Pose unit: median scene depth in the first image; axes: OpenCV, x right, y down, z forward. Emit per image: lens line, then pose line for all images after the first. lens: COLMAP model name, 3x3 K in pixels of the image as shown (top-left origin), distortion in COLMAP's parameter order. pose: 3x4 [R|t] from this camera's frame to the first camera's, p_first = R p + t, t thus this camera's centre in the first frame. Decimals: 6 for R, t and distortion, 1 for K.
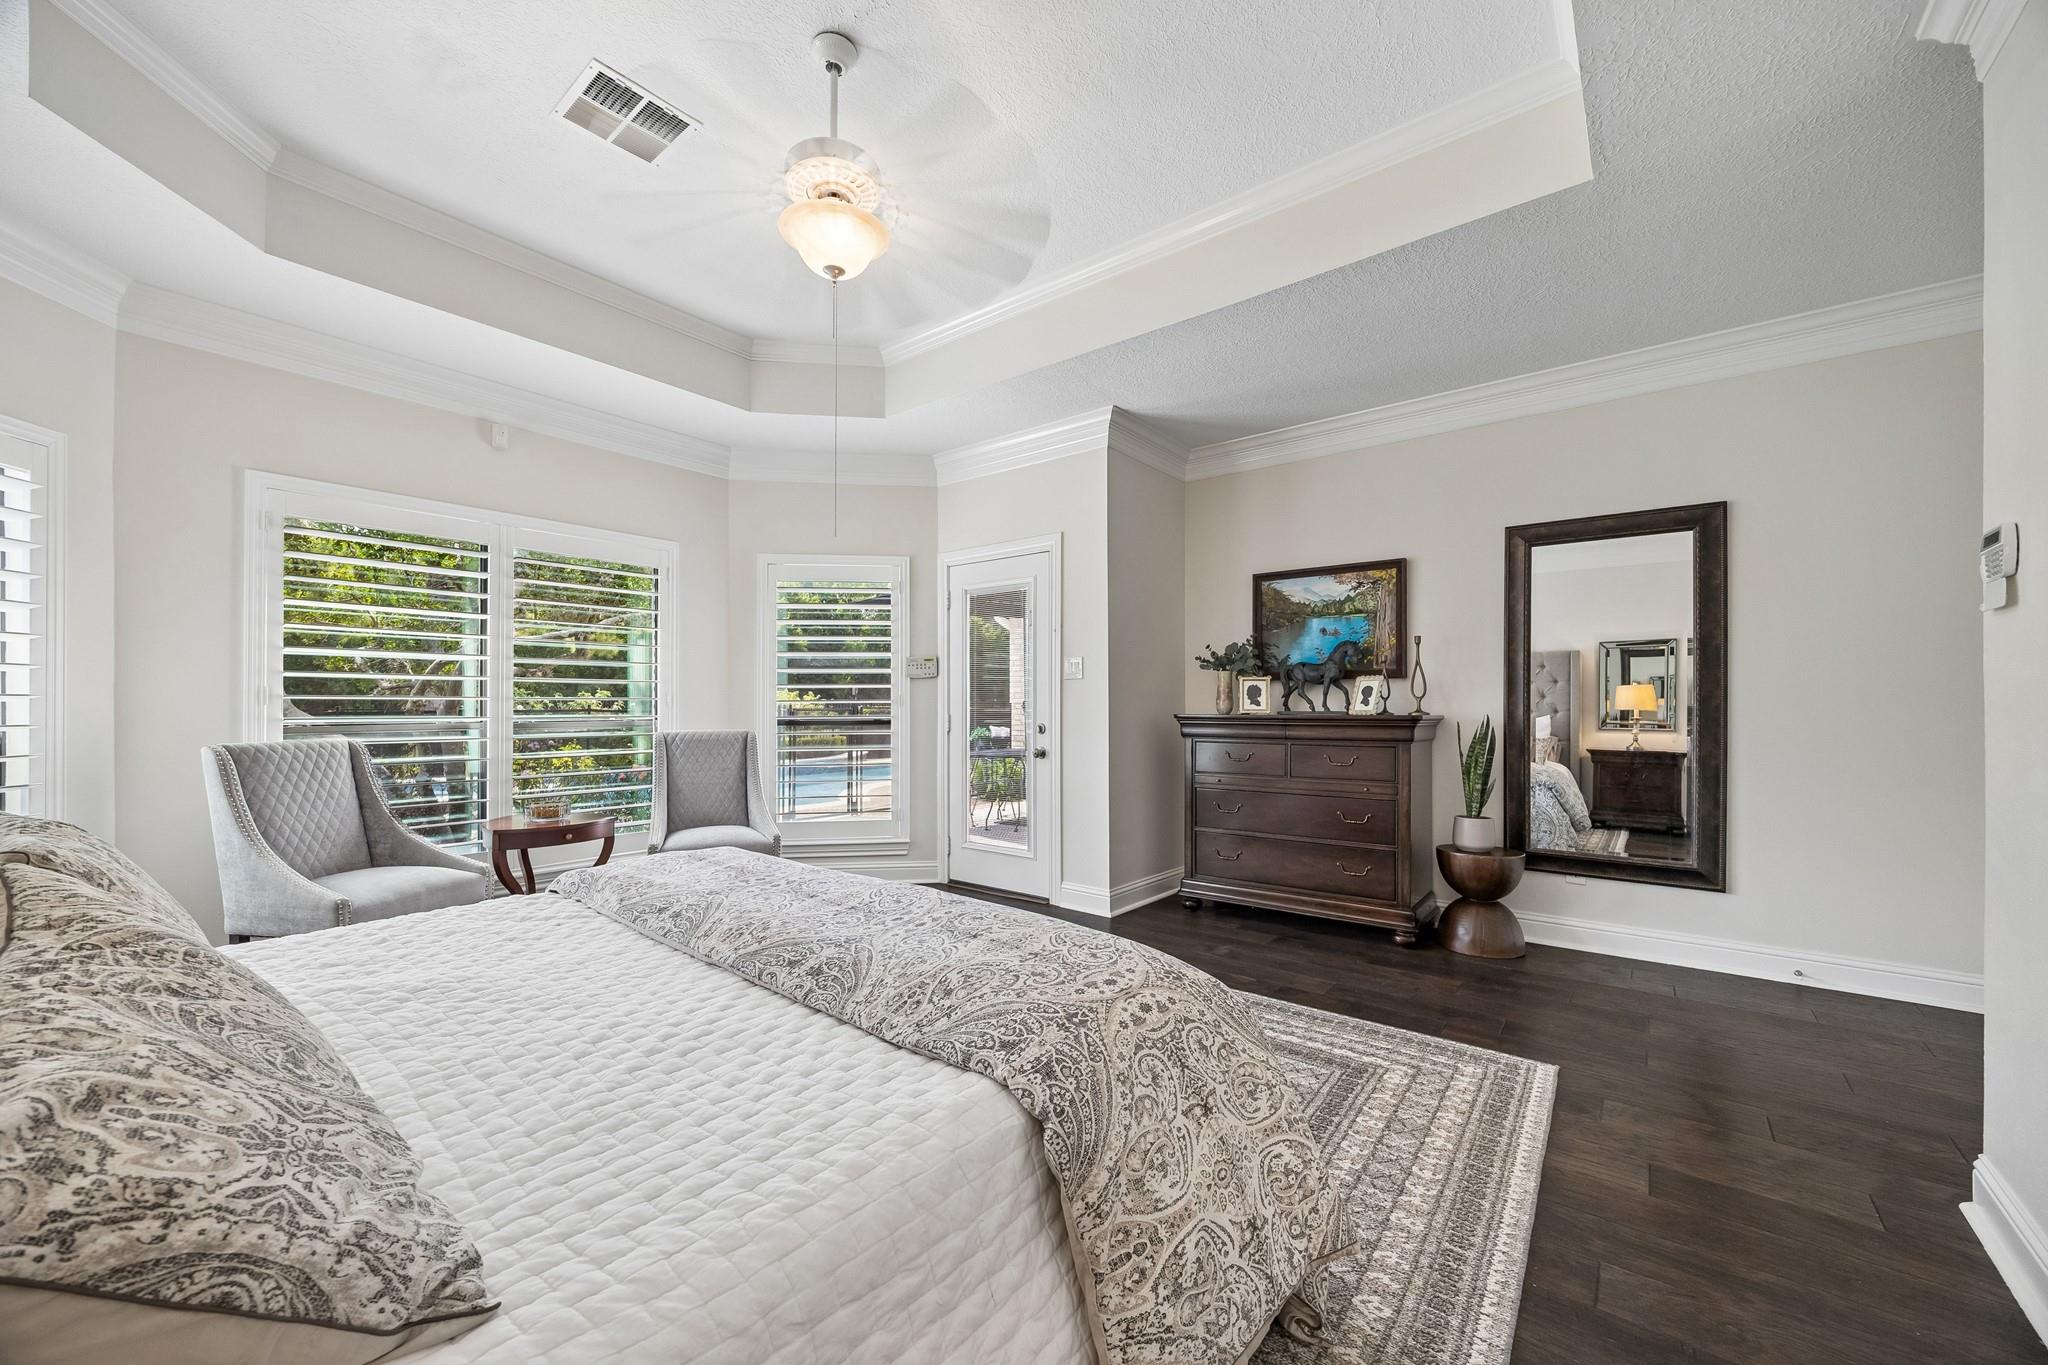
lens RADIAL K [[786.5, 0, 1030.7], [0, 786.5, 702.1], [0, 0, 1]] dist [-0.002574, 0.000286]
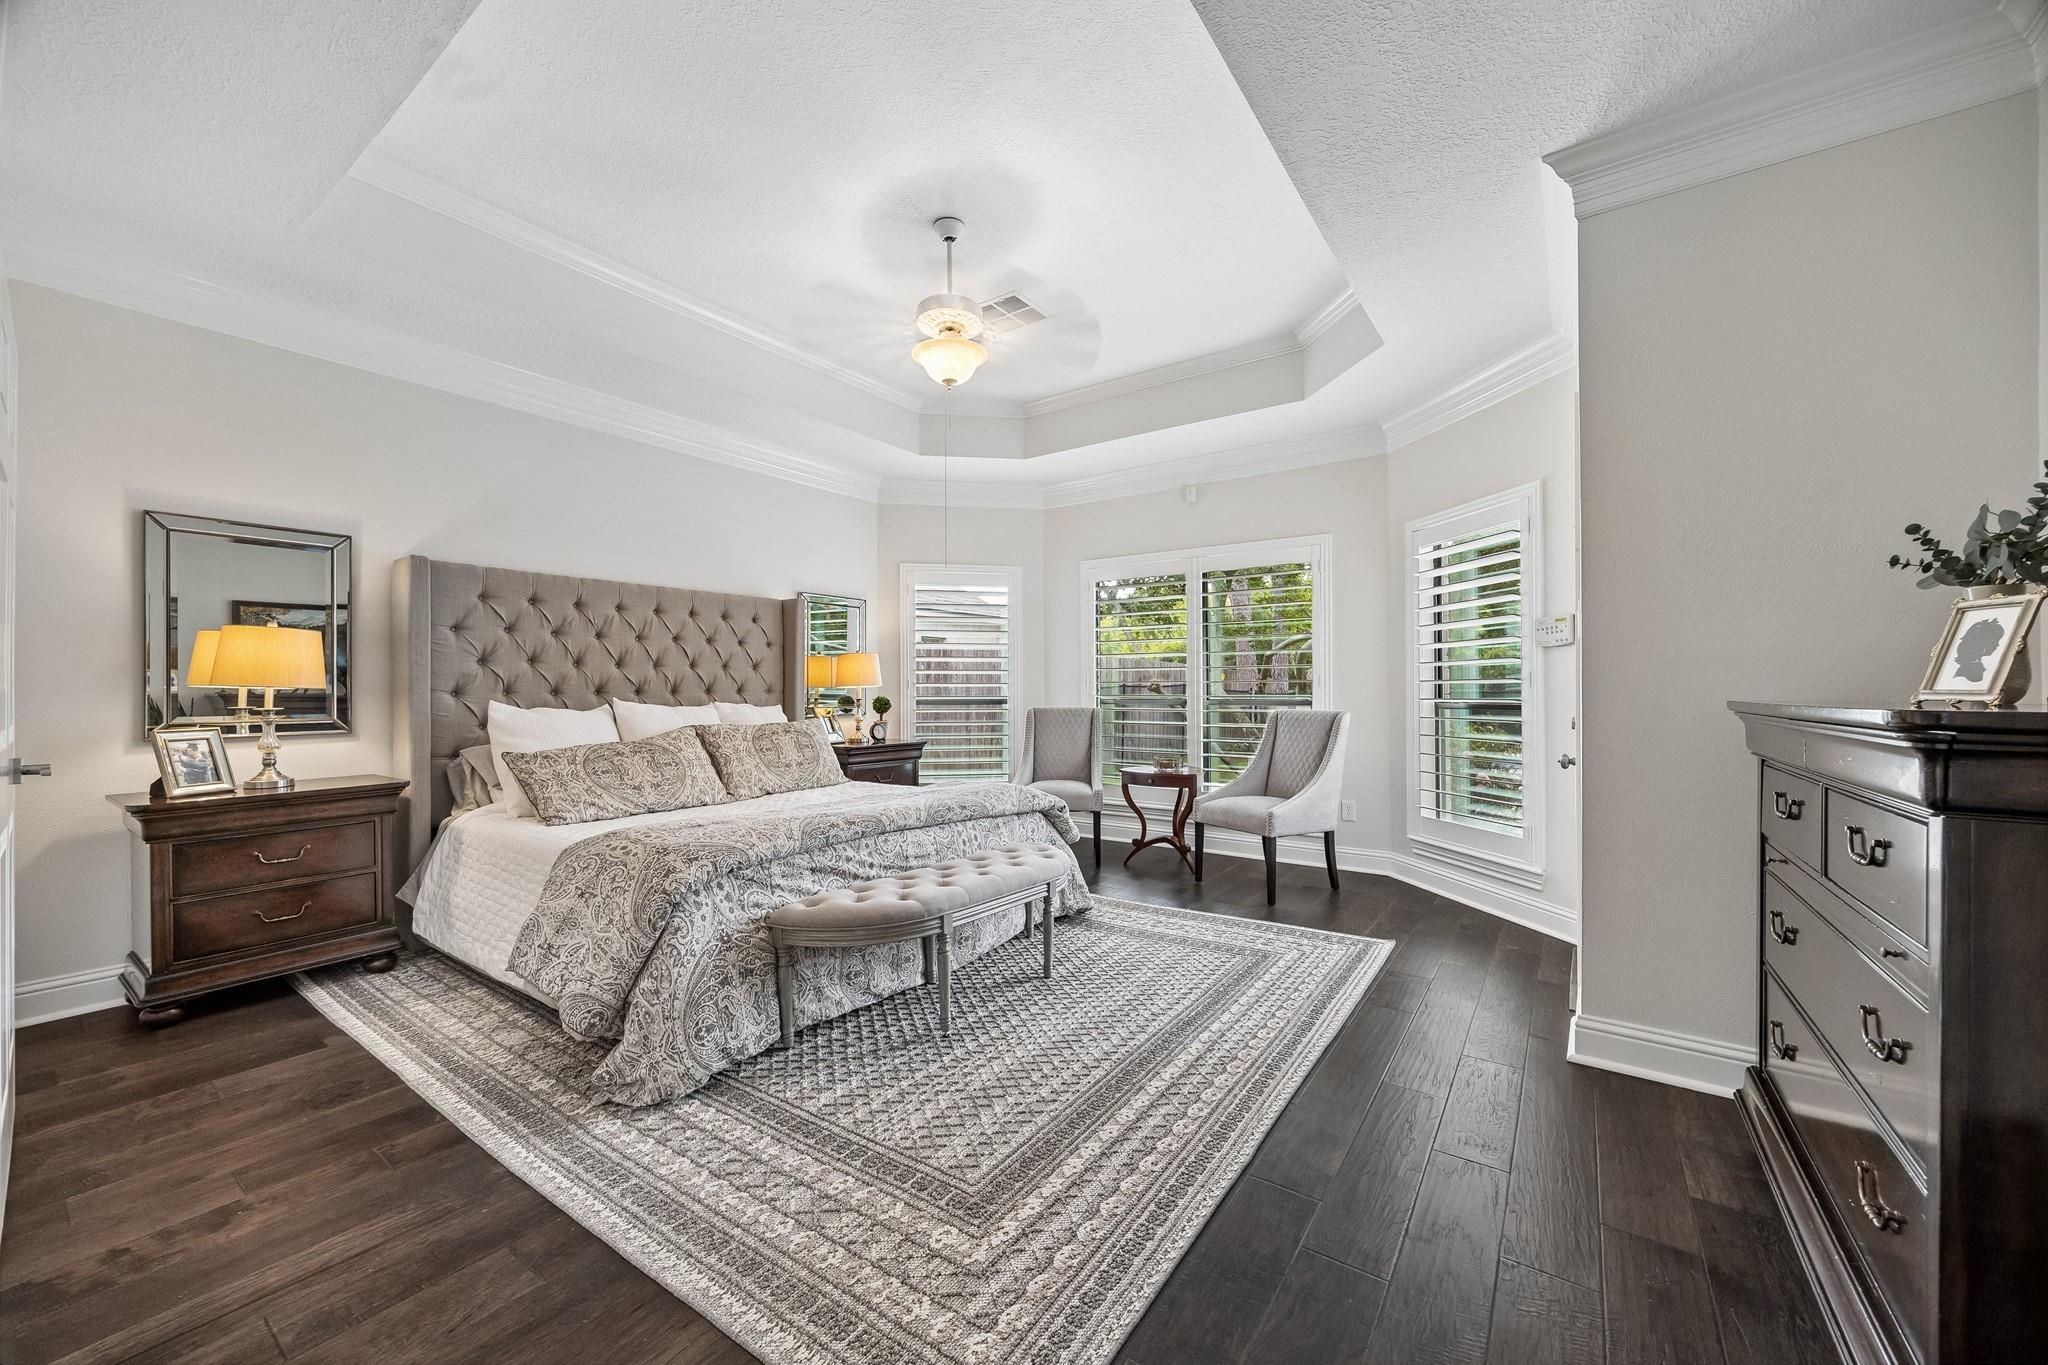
lens RADIAL K [[786.5, 0, 1028.1], [0, 786.5, 685.6], [0, 0, 1]] dist [-0.002574, 0.000286]
pose [[0.044250, -0.004498, -0.999010, 1.331766], [0.006117, 0.999972, -0.004231, 0.010497], [0.999002, -0.005923, 0.044276, 1.216243]]
